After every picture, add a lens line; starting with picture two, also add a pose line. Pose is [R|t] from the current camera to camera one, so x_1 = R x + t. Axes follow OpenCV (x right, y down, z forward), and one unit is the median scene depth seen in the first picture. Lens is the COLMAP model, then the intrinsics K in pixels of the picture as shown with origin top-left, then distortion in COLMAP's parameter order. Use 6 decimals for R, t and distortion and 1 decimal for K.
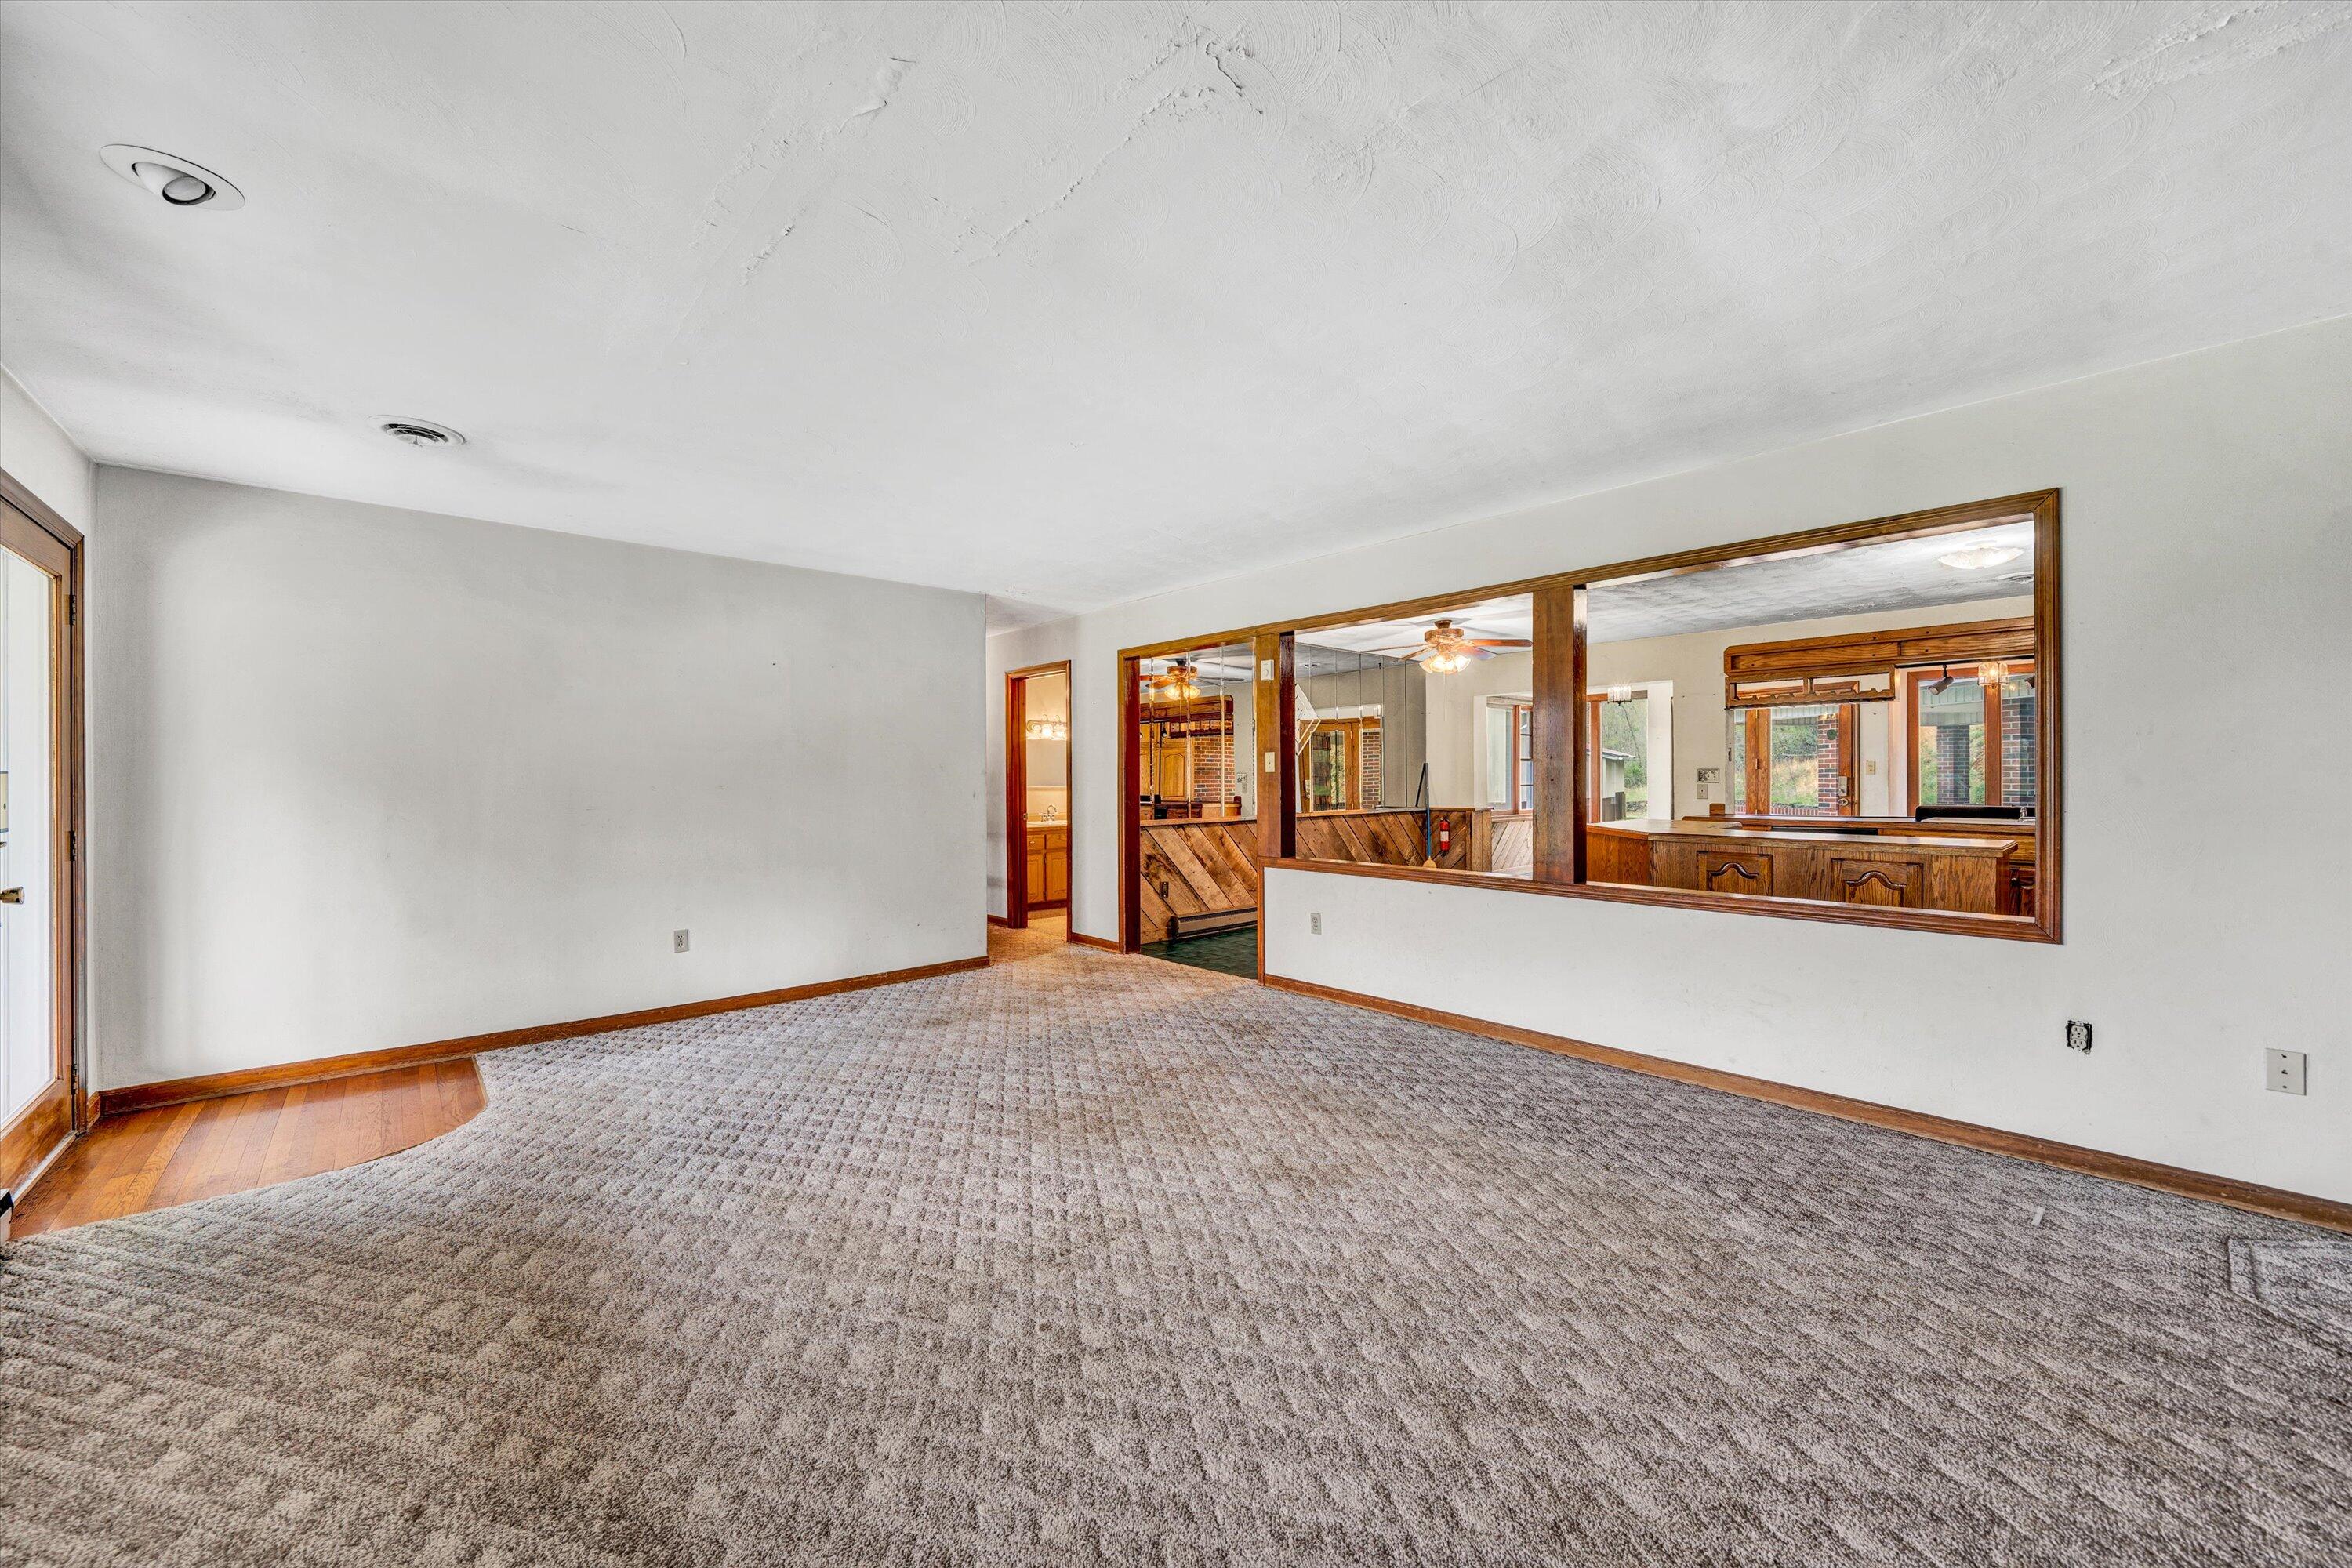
lens RADIAL K [[911.3, 0, 1176.0], [0, 911.3, 784.0], [0, 0, 1]] dist [-0.000221, 0.000039]
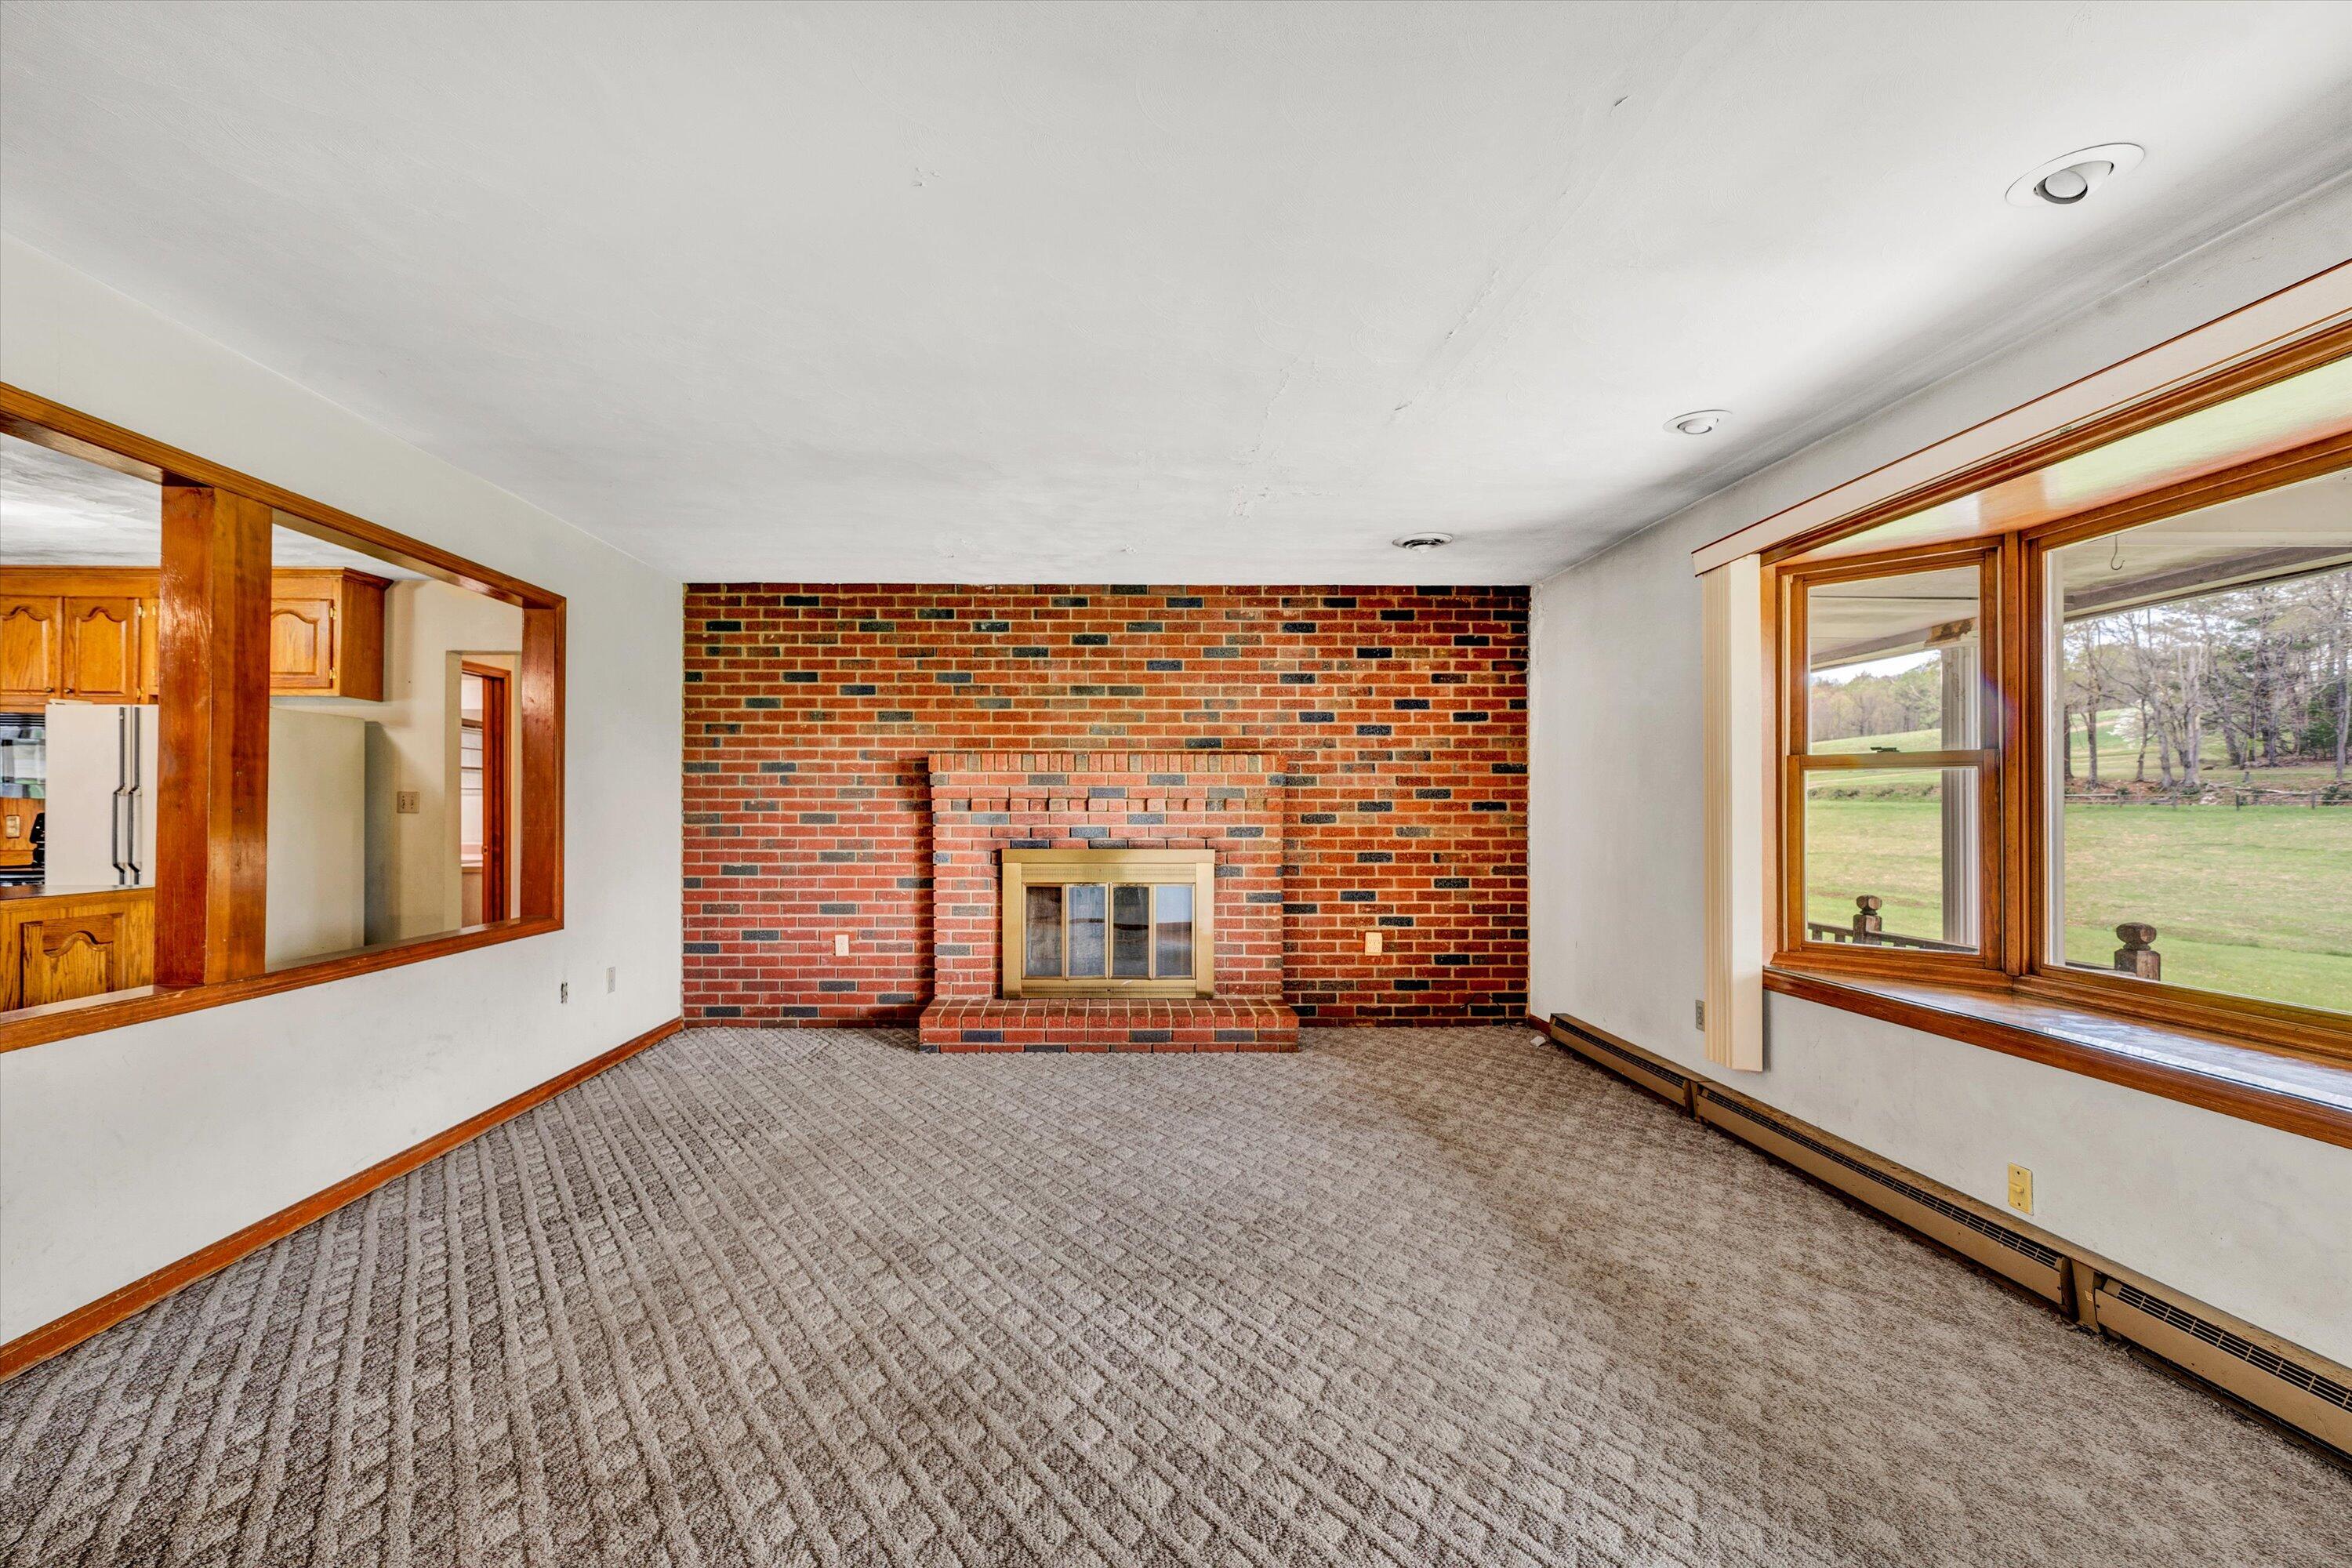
lens RADIAL K [[1022.5, 0, 1176.0], [0, 1022.5, 784.0], [0, 0, 1]] dist [-0.001040, -0.000095]
pose [[-0.788220, 0.022667, 0.614976, -0.435615], [0.010252, 0.999666, -0.023706, 0.002627], [-0.615308, -0.012381, -0.788190, 1.022338]]
